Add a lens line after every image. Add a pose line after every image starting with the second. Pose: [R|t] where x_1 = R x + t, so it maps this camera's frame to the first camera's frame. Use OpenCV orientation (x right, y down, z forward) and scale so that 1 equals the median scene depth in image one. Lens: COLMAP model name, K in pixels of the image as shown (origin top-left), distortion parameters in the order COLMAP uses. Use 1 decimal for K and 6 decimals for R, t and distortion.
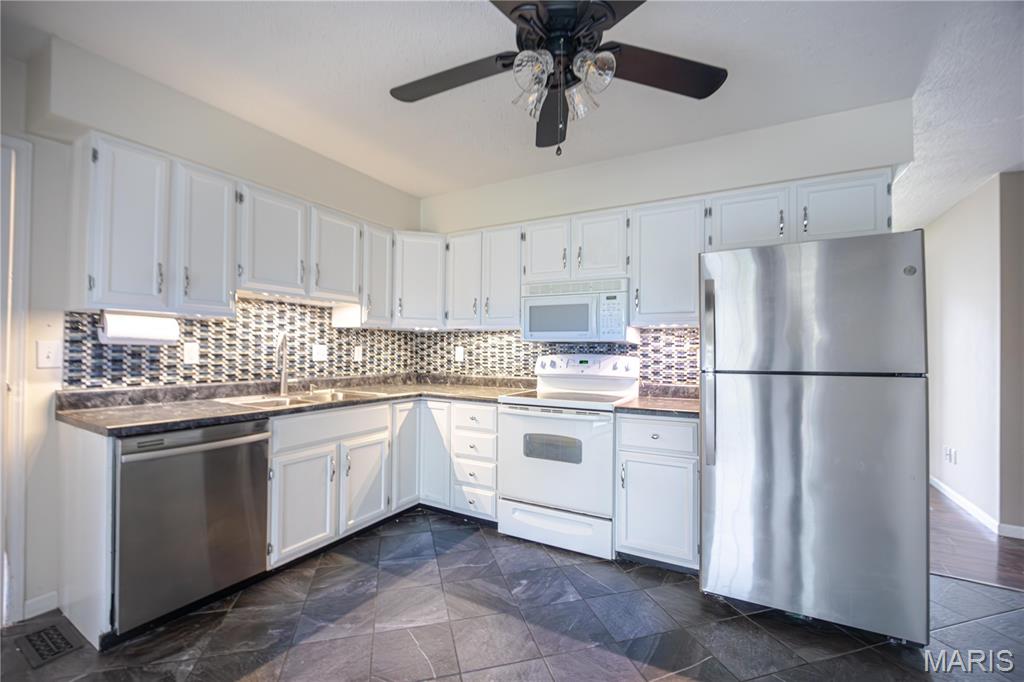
lens RADIAL K [[421.7, 0, 515.9], [0, 421.7, 345.4], [0, 0, 1]] dist [-0.019491, -0.000274]
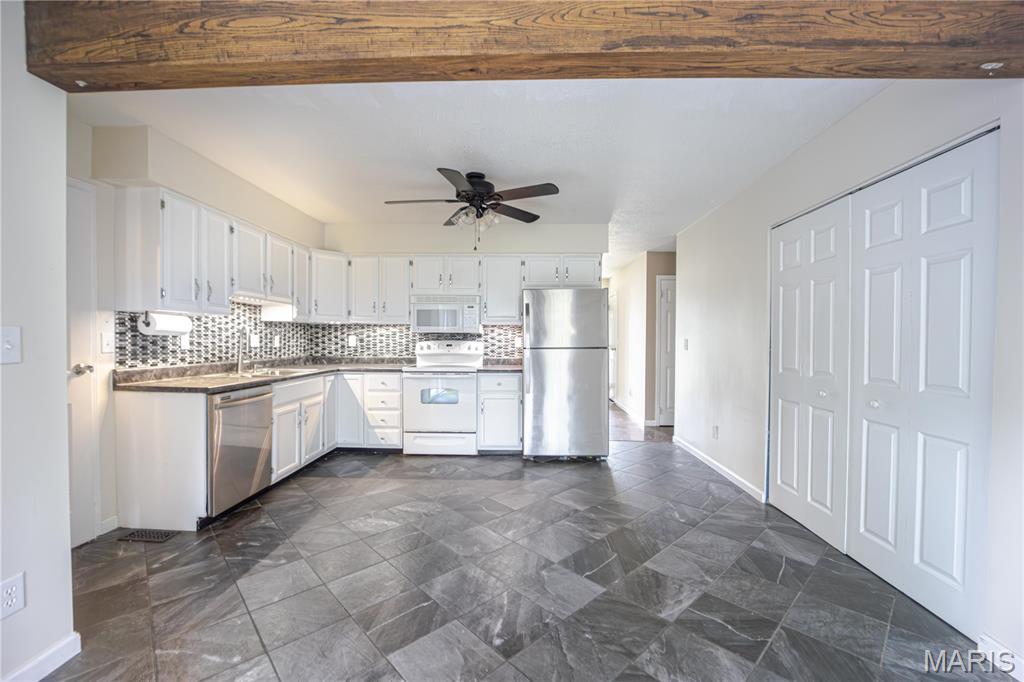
lens RADIAL K [[421.7, 0, 514.0], [0, 421.7, 341.7], [0, 0, 1]] dist [-0.019491, -0.000274]
pose [[0.885478, -0.007545, 0.464620, -0.399347], [-0.002535, 0.999775, 0.021067, -0.009517], [-0.464675, -0.019832, 0.885259, -0.571670]]
